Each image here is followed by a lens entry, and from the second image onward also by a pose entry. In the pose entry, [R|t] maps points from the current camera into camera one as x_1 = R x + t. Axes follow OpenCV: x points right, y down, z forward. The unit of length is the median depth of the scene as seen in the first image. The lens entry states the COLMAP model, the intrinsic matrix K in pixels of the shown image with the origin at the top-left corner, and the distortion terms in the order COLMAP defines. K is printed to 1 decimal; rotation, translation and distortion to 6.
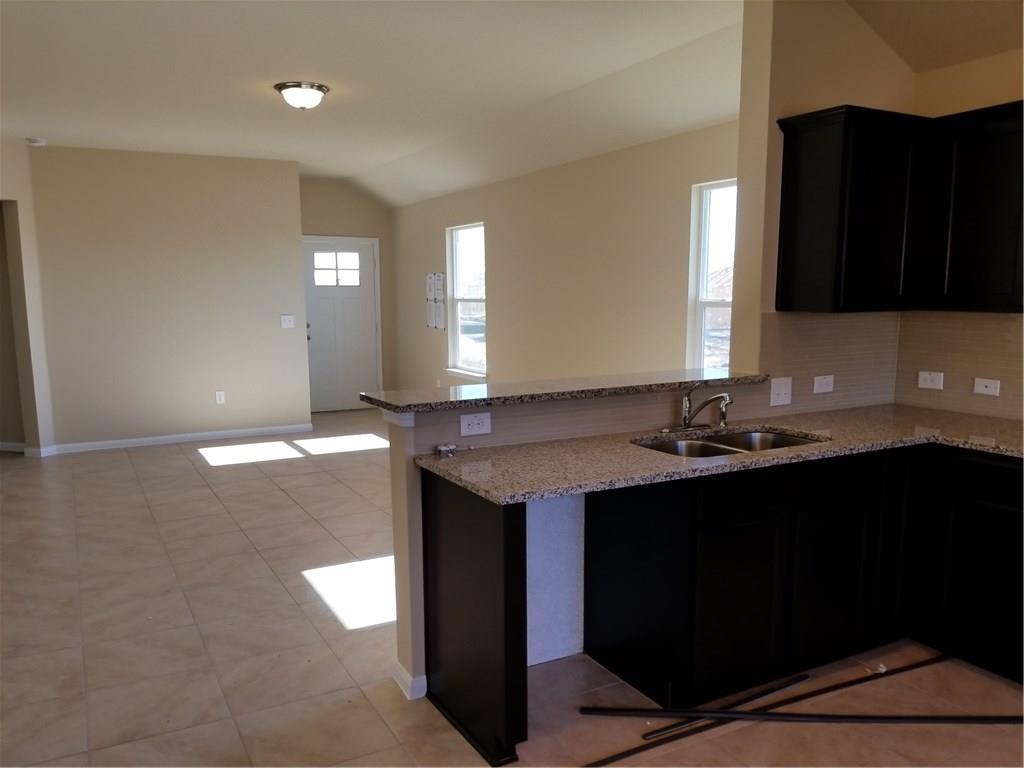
lens RADIAL K [[802.3, 0, 504.6], [0, 802.3, 413.8], [0, 0, 1]] dist [0.070887, -0.118897]
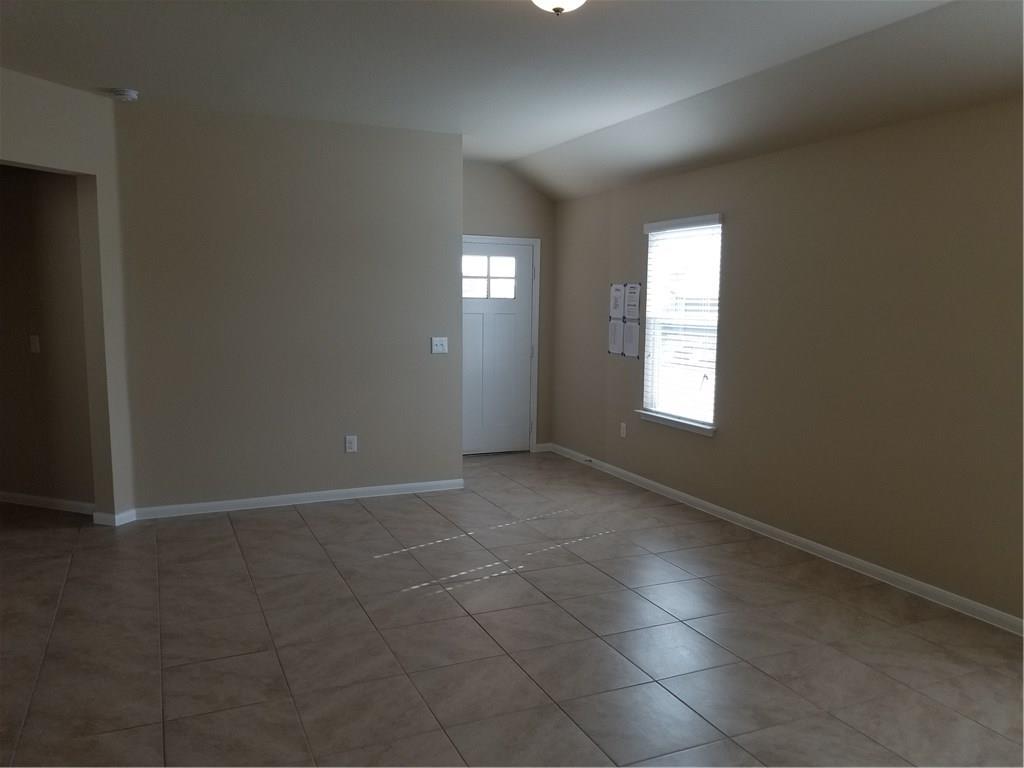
lens RADIAL K [[802.3, 0, 528.5], [0, 802.3, 400.9], [0, 0, 1]] dist [0.070887, -0.118897]
pose [[0.998271, 0.024759, -0.053307, -0.312946], [-0.026242, 0.999283, -0.027293, -0.094341], [0.052593, 0.028645, 0.998205, 0.547152]]
